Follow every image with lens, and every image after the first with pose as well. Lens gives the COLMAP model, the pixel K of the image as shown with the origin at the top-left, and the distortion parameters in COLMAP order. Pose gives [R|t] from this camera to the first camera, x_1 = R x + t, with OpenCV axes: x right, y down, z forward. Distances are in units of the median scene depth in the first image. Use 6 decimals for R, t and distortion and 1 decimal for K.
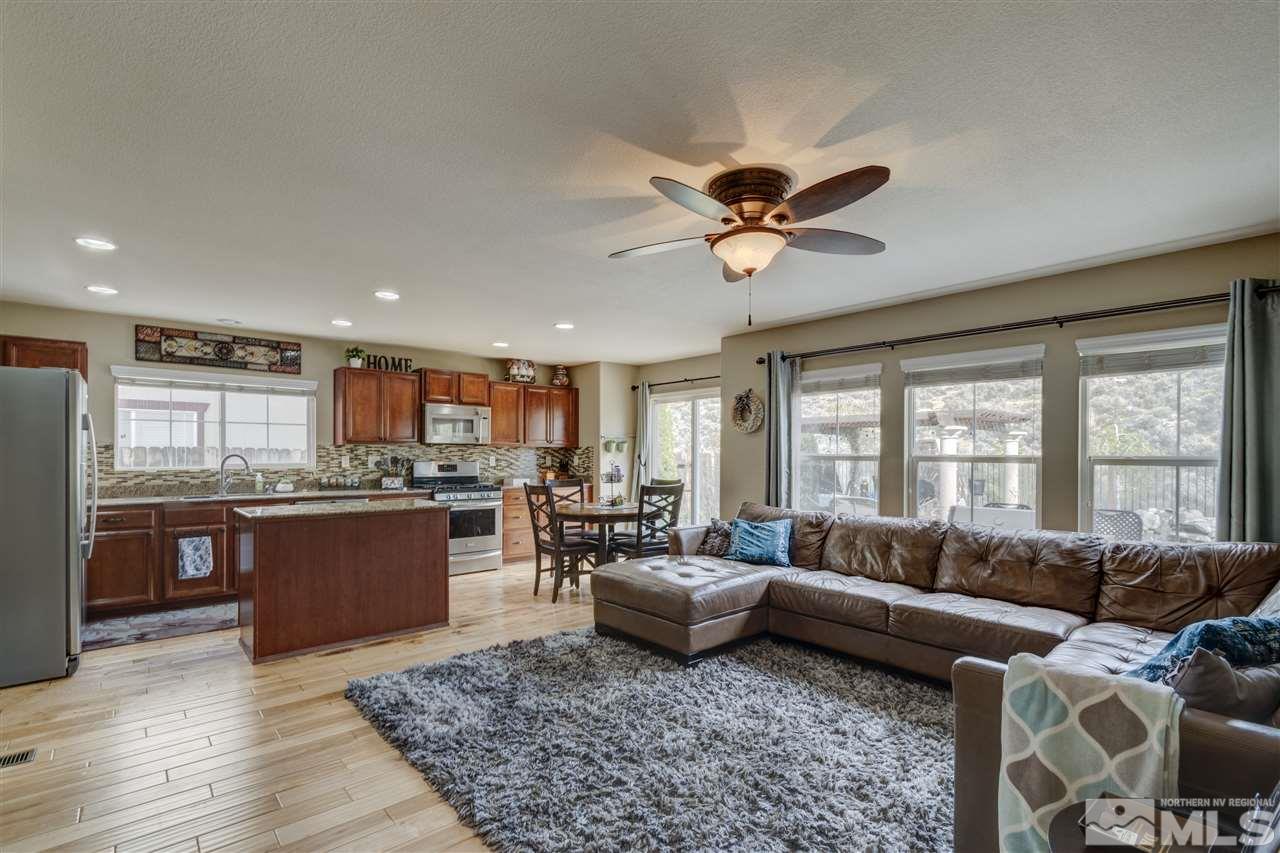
lens RADIAL K [[594.4, 0, 651.5], [0, 594.4, 456.4], [0, 0, 1]] dist [0.008427, -0.004774]
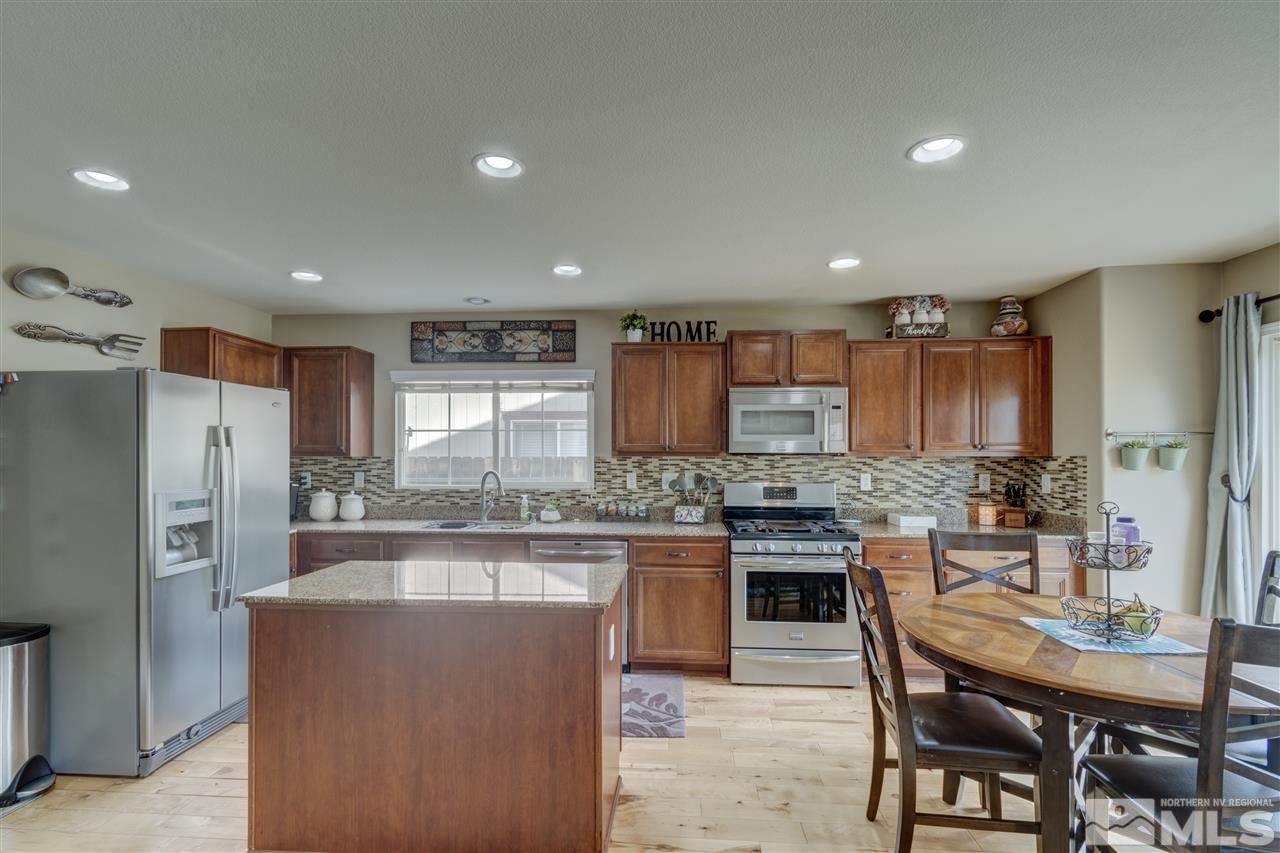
lens RADIAL K [[594.4, 0, 639.9], [0, 594.4, 451.0], [0, 0, 1]] dist [0.008427, -0.004774]
pose [[0.689241, -0.008332, -0.724485, -0.001409], [-0.000998, 0.999922, -0.012449, -0.017350], [0.724532, 0.009304, 0.689179, 0.525861]]
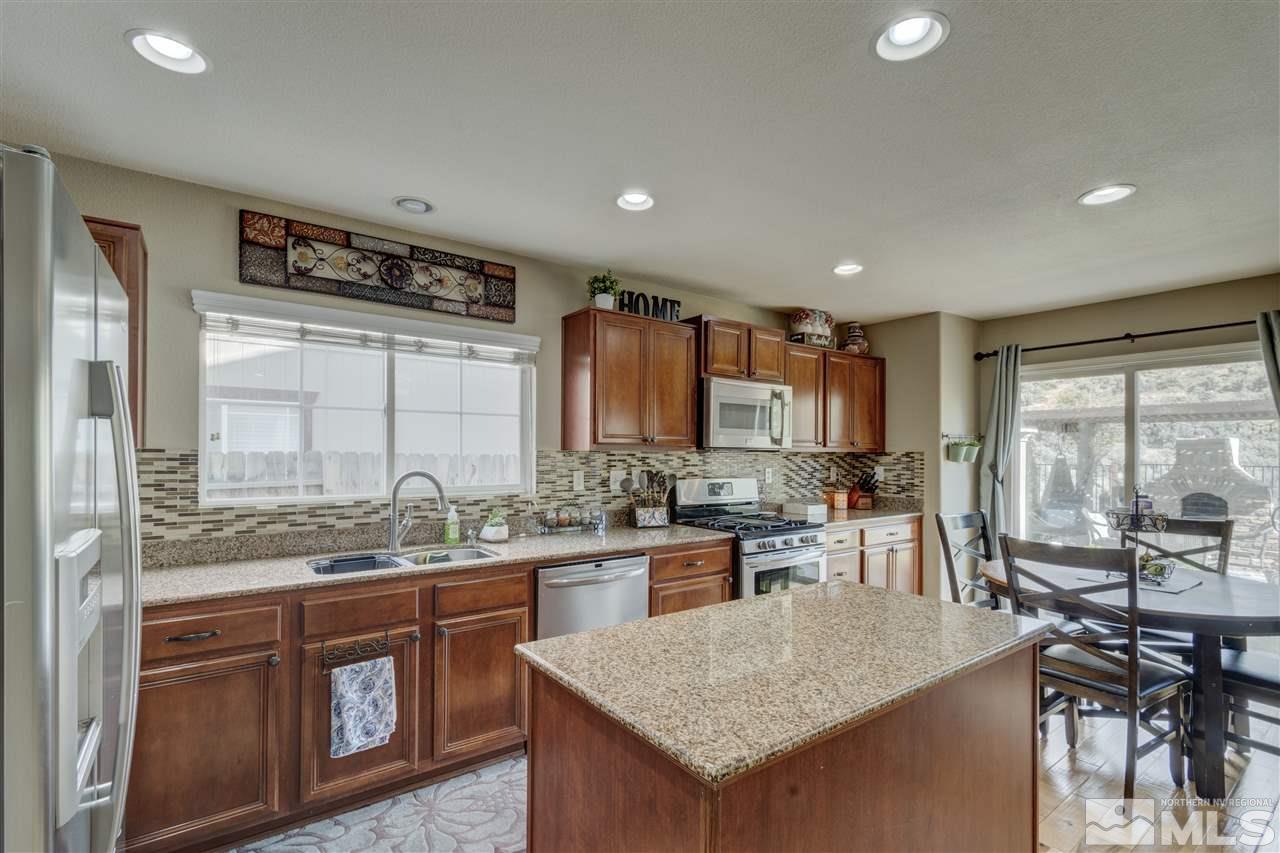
lens RADIAL K [[594.4, 0, 647.4], [0, 594.4, 451.5], [0, 0, 1]] dist [0.008427, -0.004774]
pose [[0.995836, 0.000719, -0.091161, -0.397463], [-0.001282, 0.999980, -0.006121, -0.015473], [0.091154, 0.006212, 0.995817, 0.443815]]
